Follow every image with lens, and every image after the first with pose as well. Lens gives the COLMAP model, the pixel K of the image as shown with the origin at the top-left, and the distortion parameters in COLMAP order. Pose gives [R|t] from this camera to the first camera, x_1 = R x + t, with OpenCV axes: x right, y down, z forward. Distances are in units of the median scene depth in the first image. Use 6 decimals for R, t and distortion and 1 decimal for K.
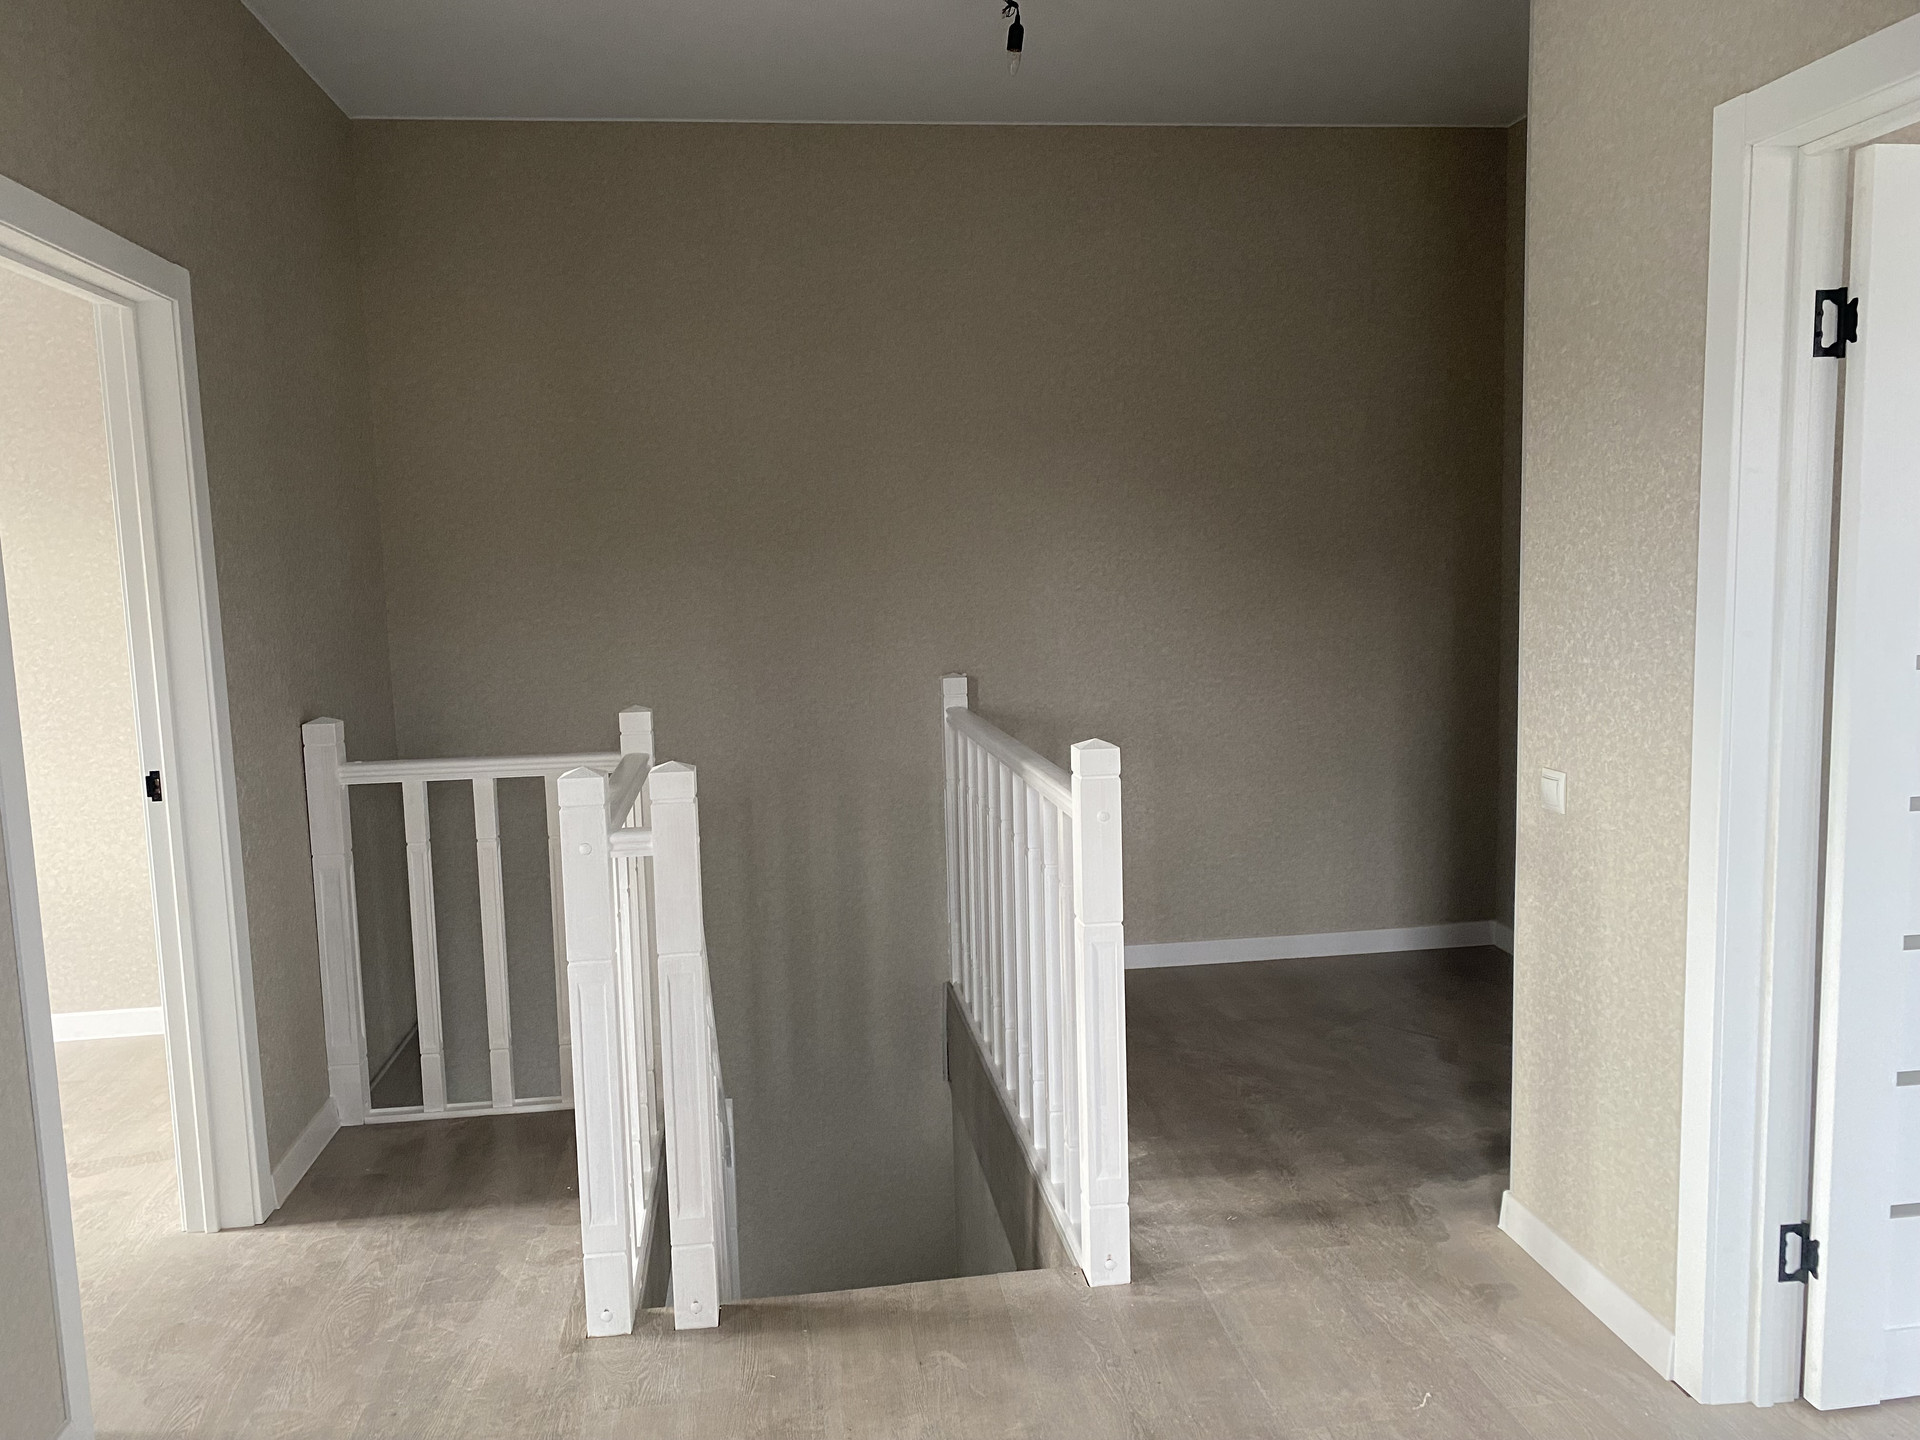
lens RADIAL K [[1453.9, 0, 960.0], [0, 1453.9, 720.0], [0, 0, 1]] dist [0.058611, -0.072347]
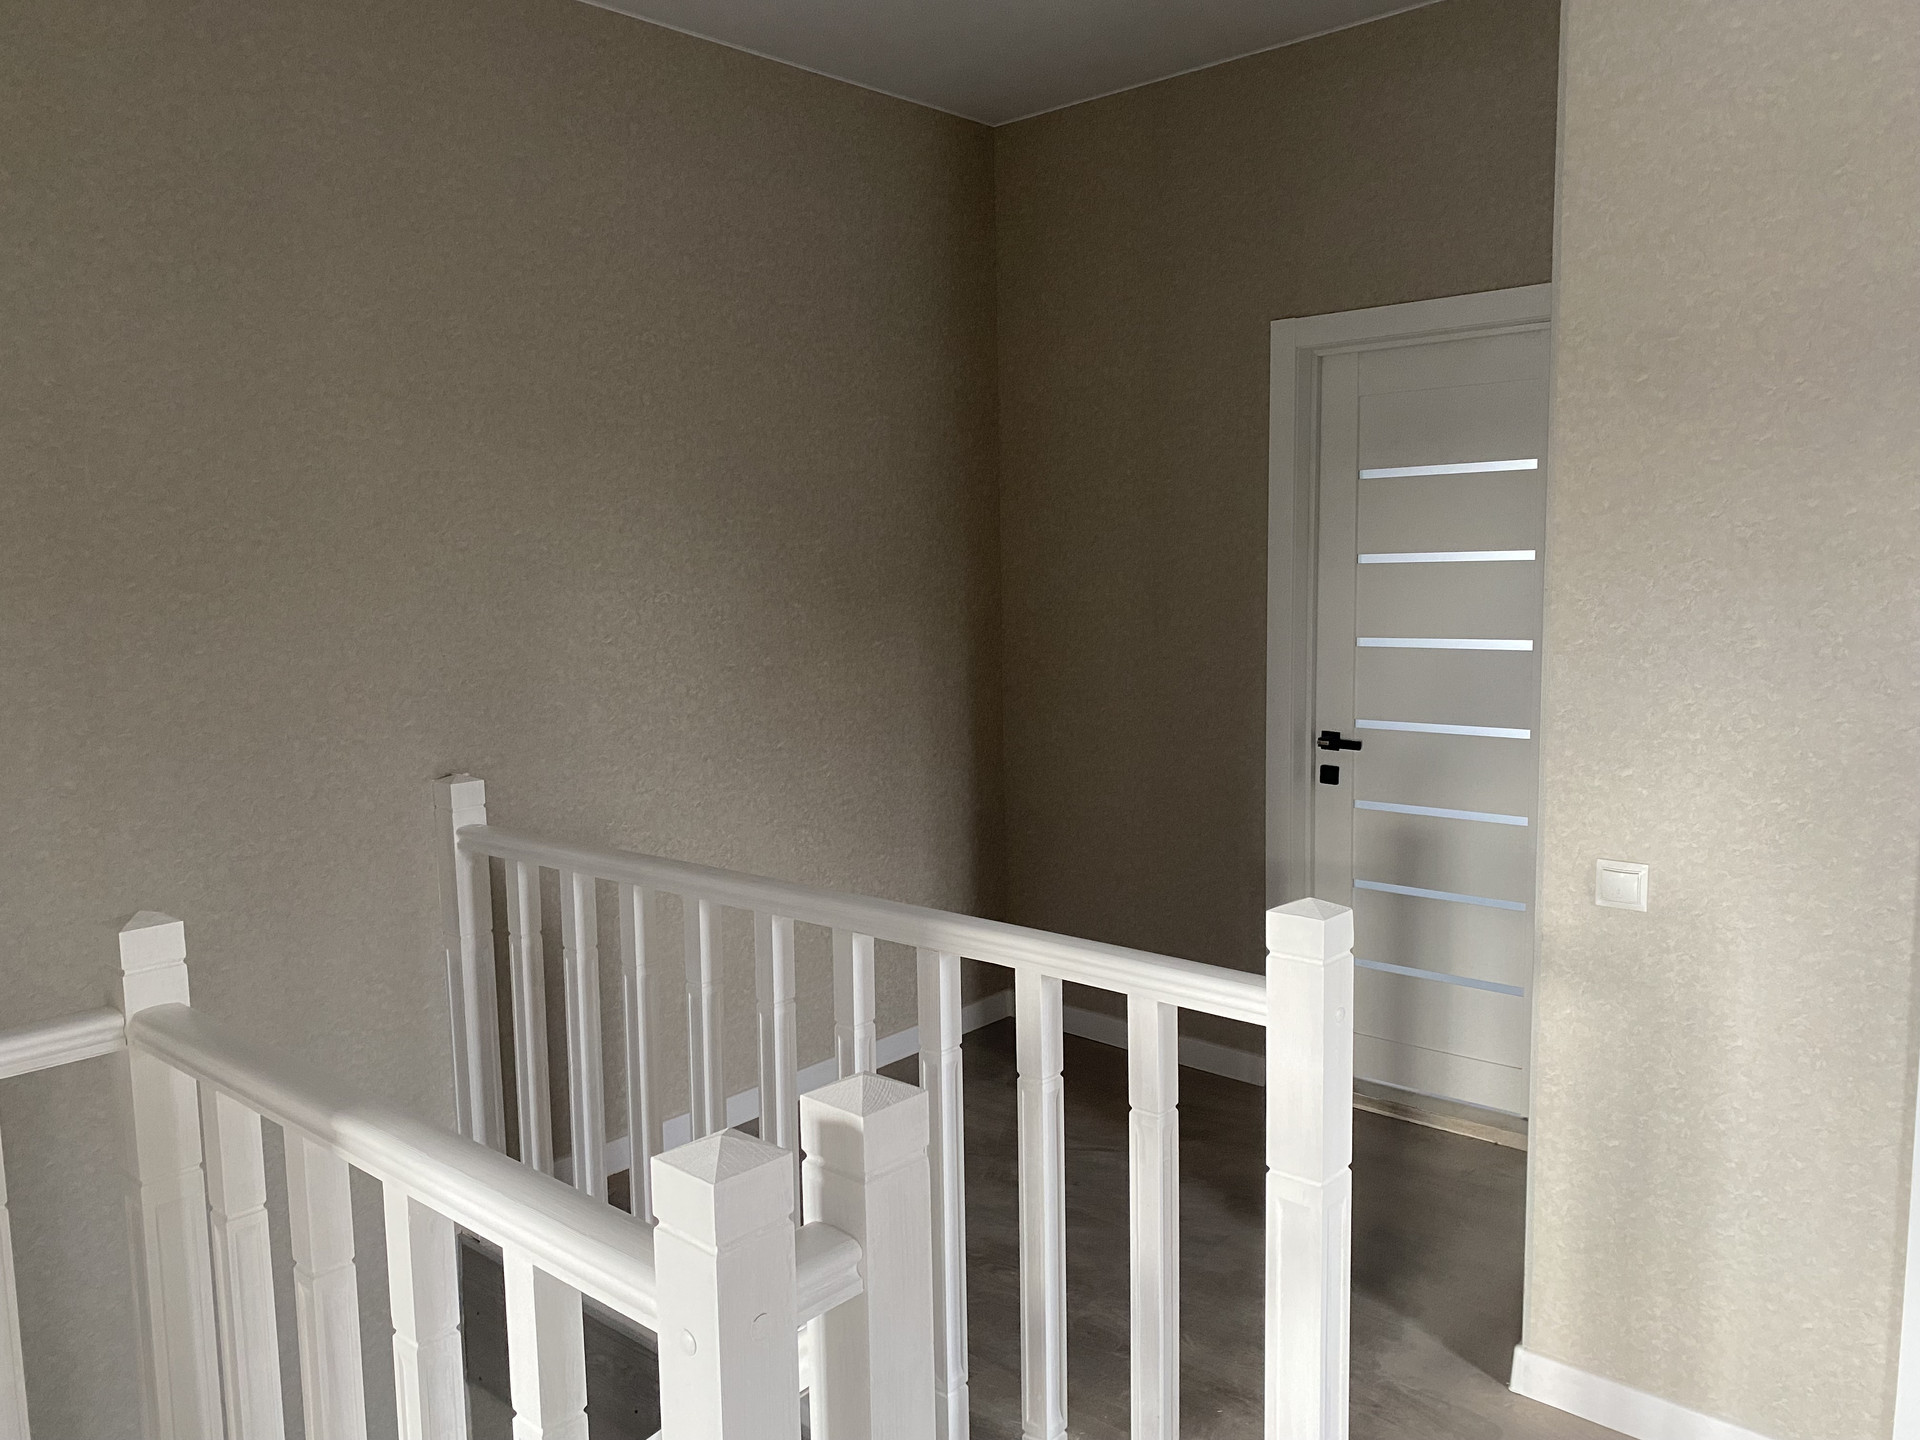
lens RADIAL K [[1453.9, 0, 960.0], [0, 1453.9, 720.0], [0, 0, 1]] dist [0.058611, -0.072347]
pose [[0.766307, -0.058942, 0.639765, -0.443369], [0.067567, 0.997654, 0.010982, -0.084811], [-0.638911, 0.034812, 0.768492, 0.577764]]
